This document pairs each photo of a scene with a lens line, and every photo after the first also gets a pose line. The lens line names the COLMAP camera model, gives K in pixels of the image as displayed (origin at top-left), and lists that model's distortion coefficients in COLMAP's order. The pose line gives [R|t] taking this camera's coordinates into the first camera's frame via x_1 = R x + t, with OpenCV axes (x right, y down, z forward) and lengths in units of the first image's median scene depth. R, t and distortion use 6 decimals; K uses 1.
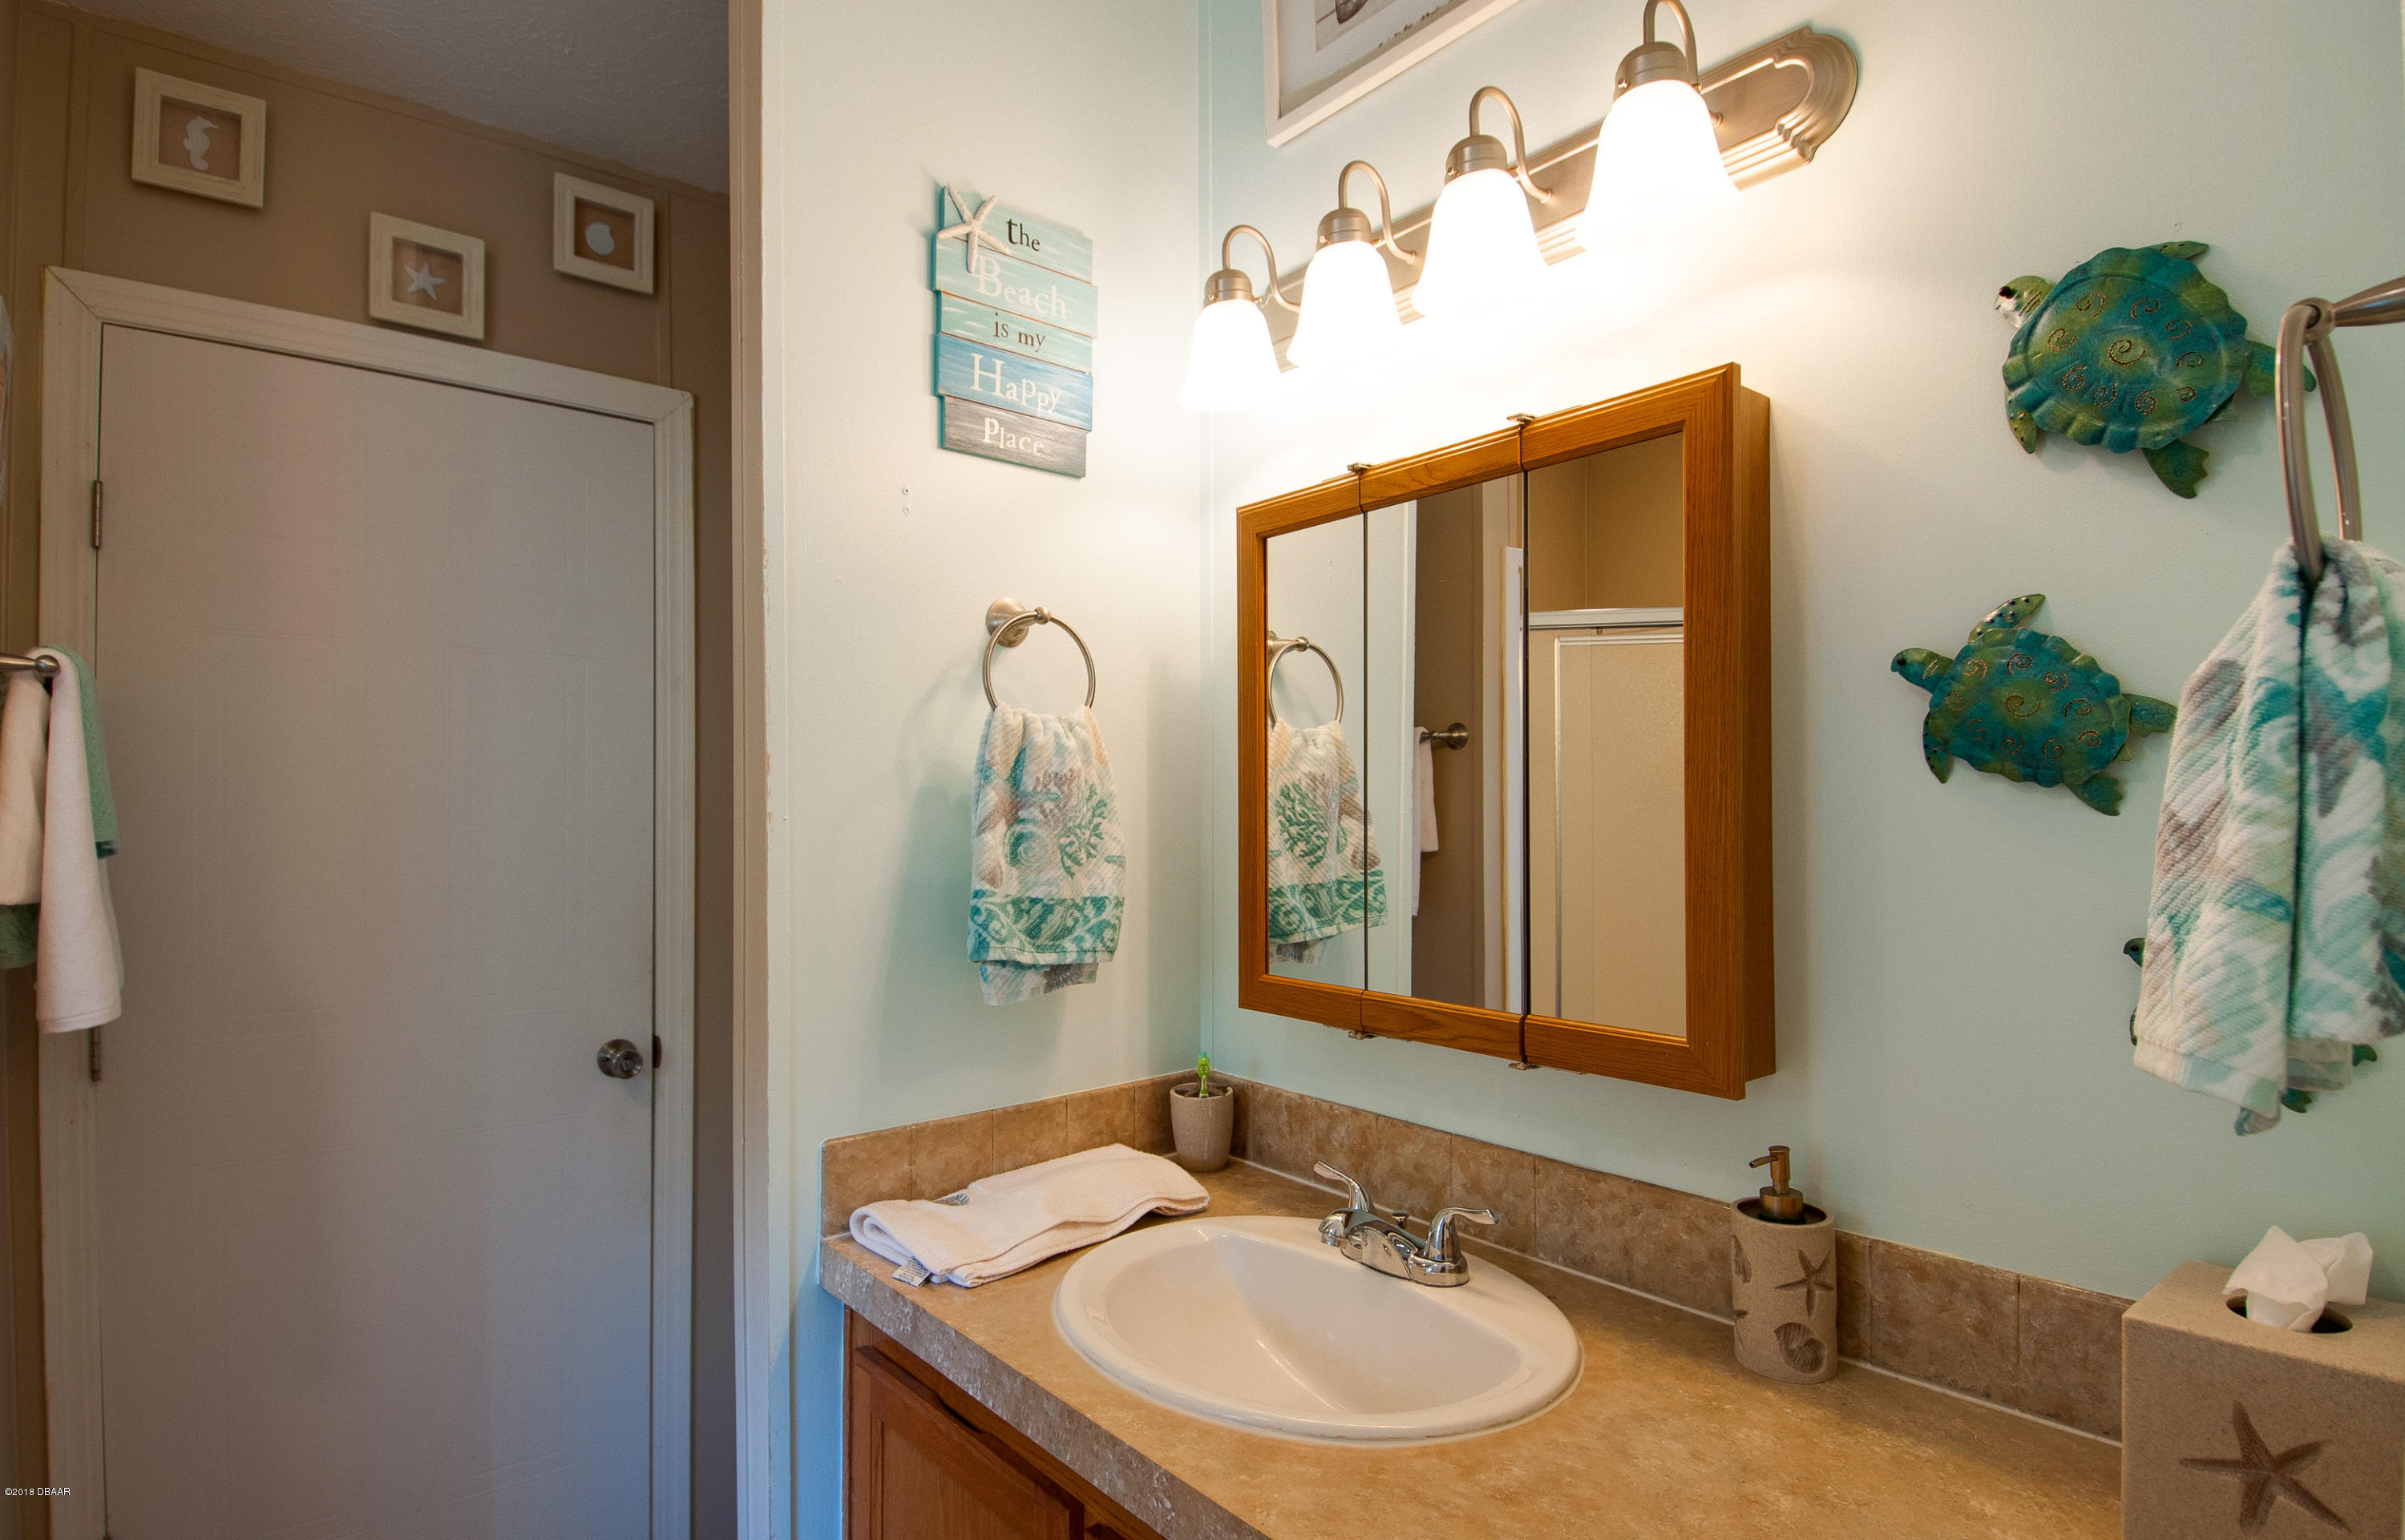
lens RADIAL K [[1213.6, 0, 1202.6], [0, 1213.6, 784.6], [0, 0, 1]] dist [0.005805, -0.000410]
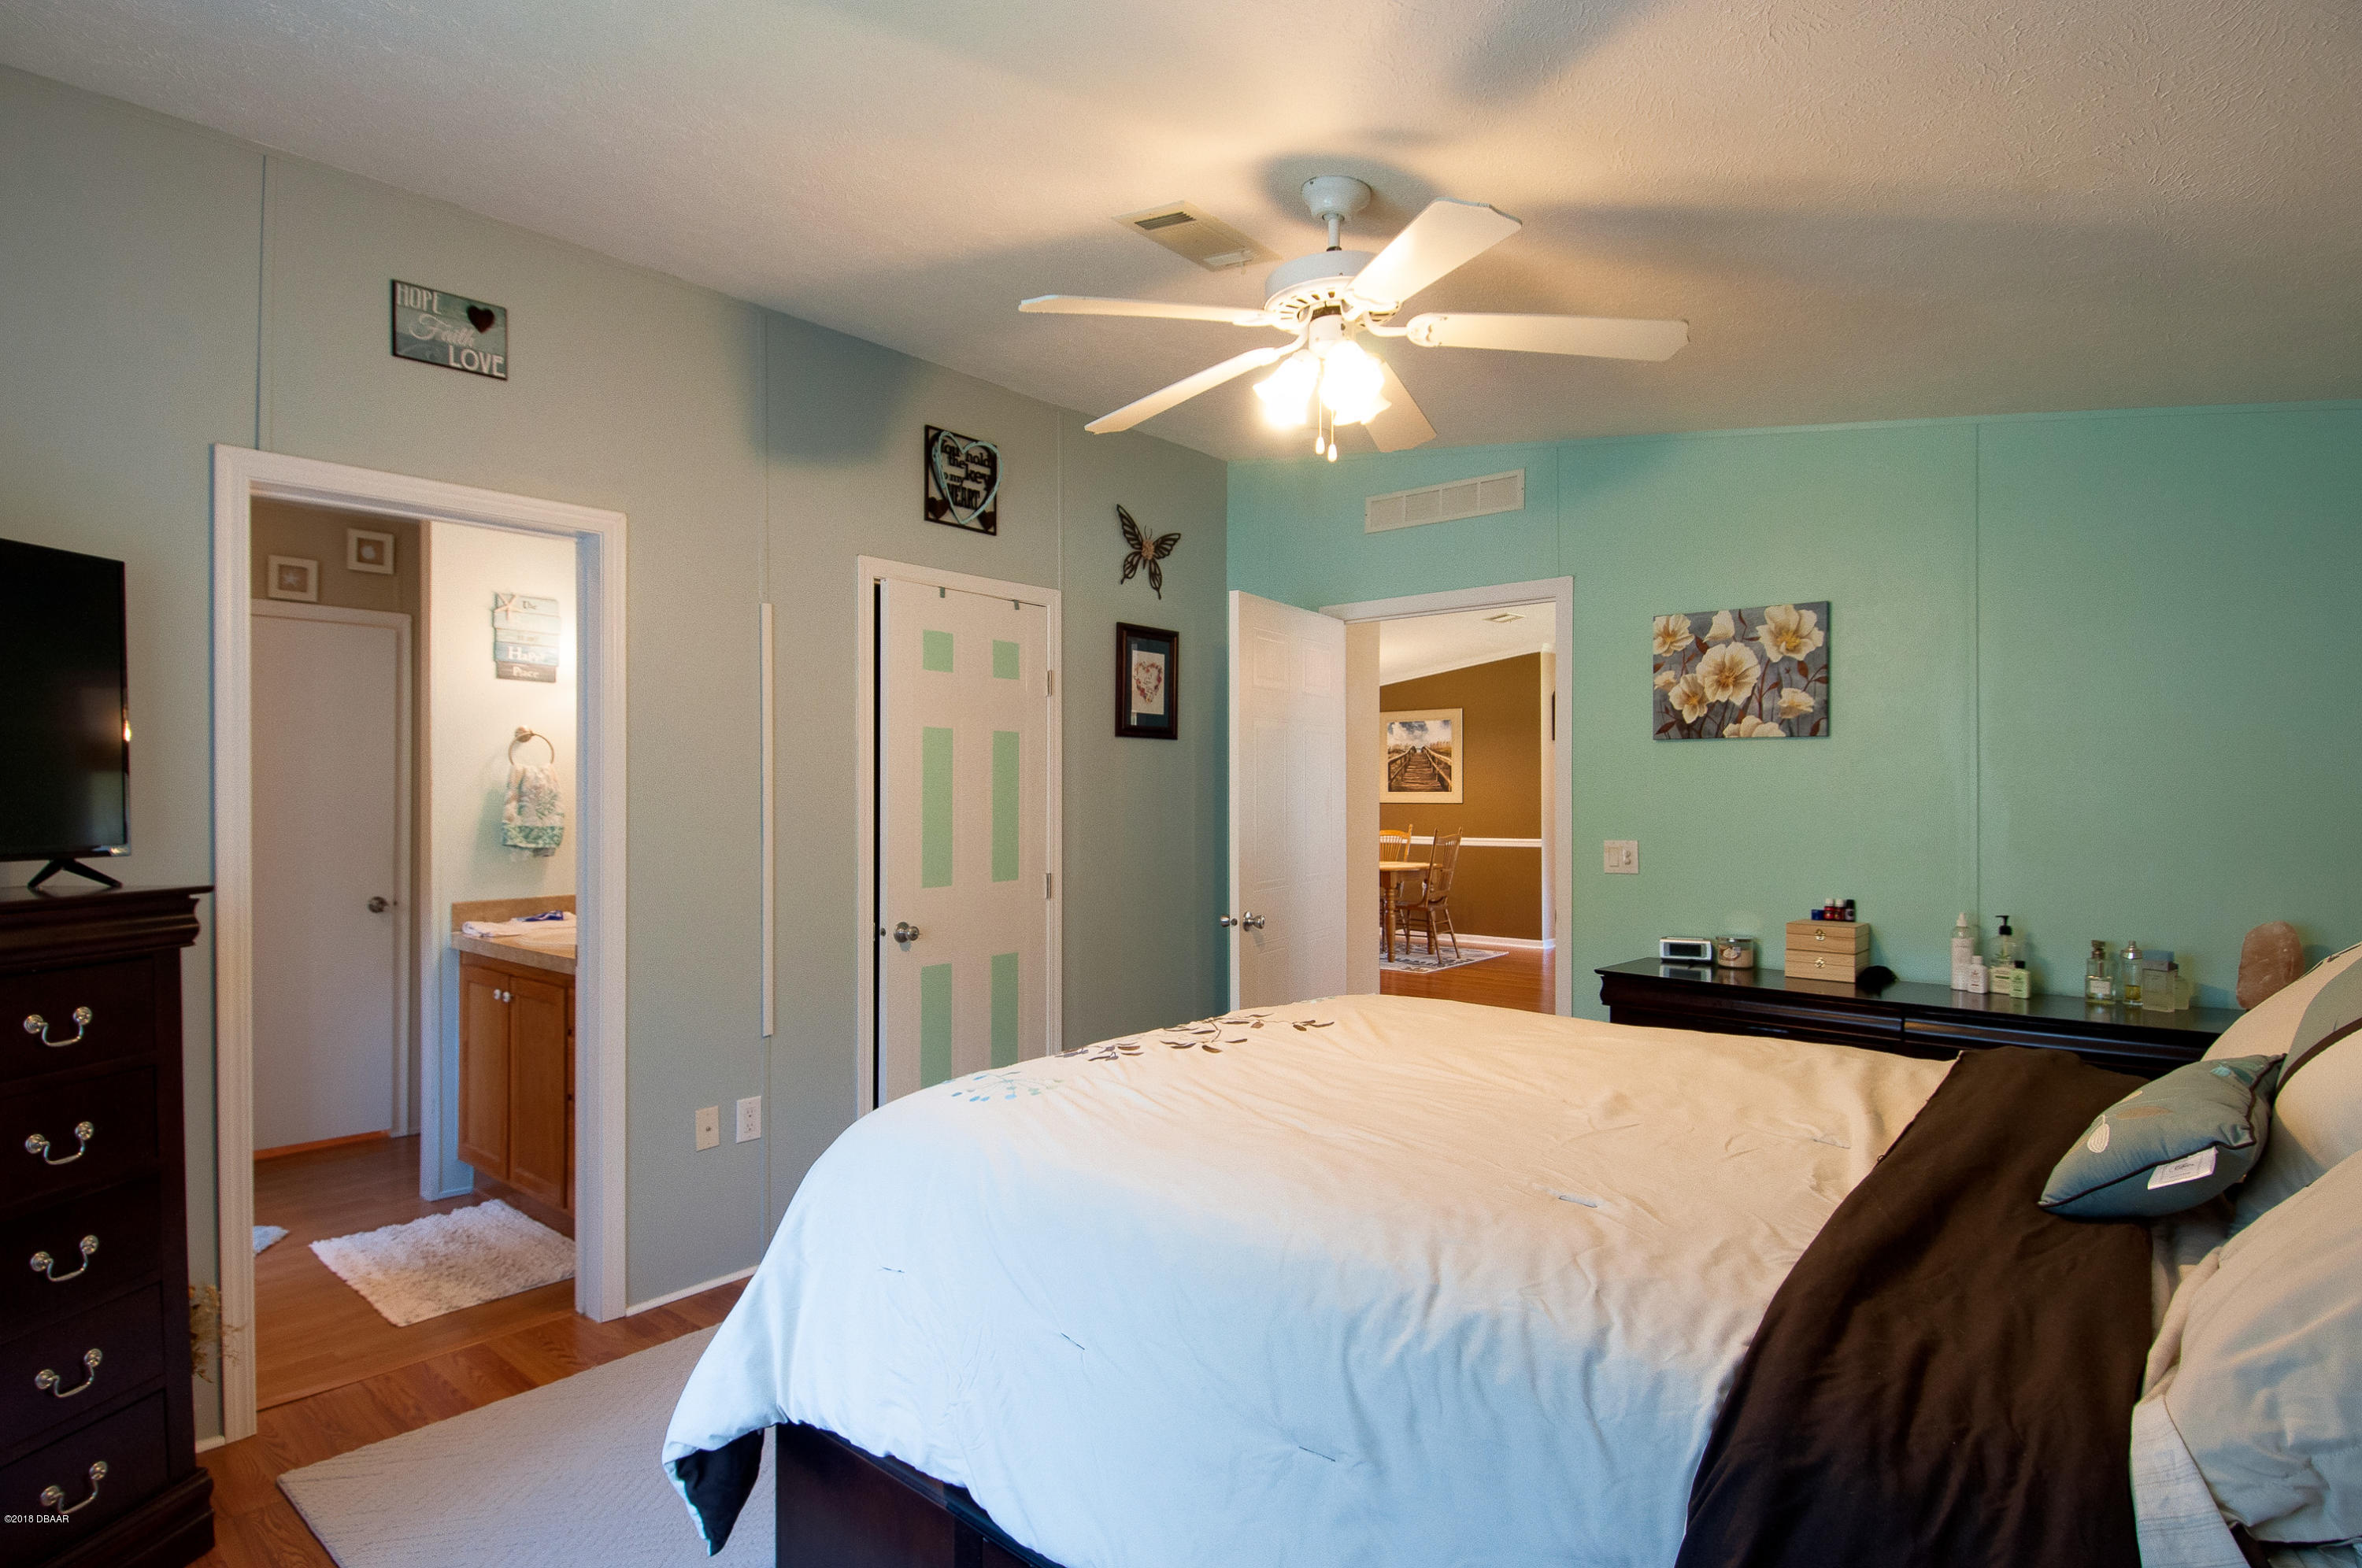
lens RADIAL K [[1202.6, 0, 1180.9], [0, 1202.6, 780.5], [0, 0, 1]] dist [-0.000907, 0.000179]
pose [[0.987887, 0.000781, 0.155172, 1.014376], [-0.001380, 0.999992, 0.003755, -0.036058], [-0.155168, -0.003923, 0.987880, -2.249342]]
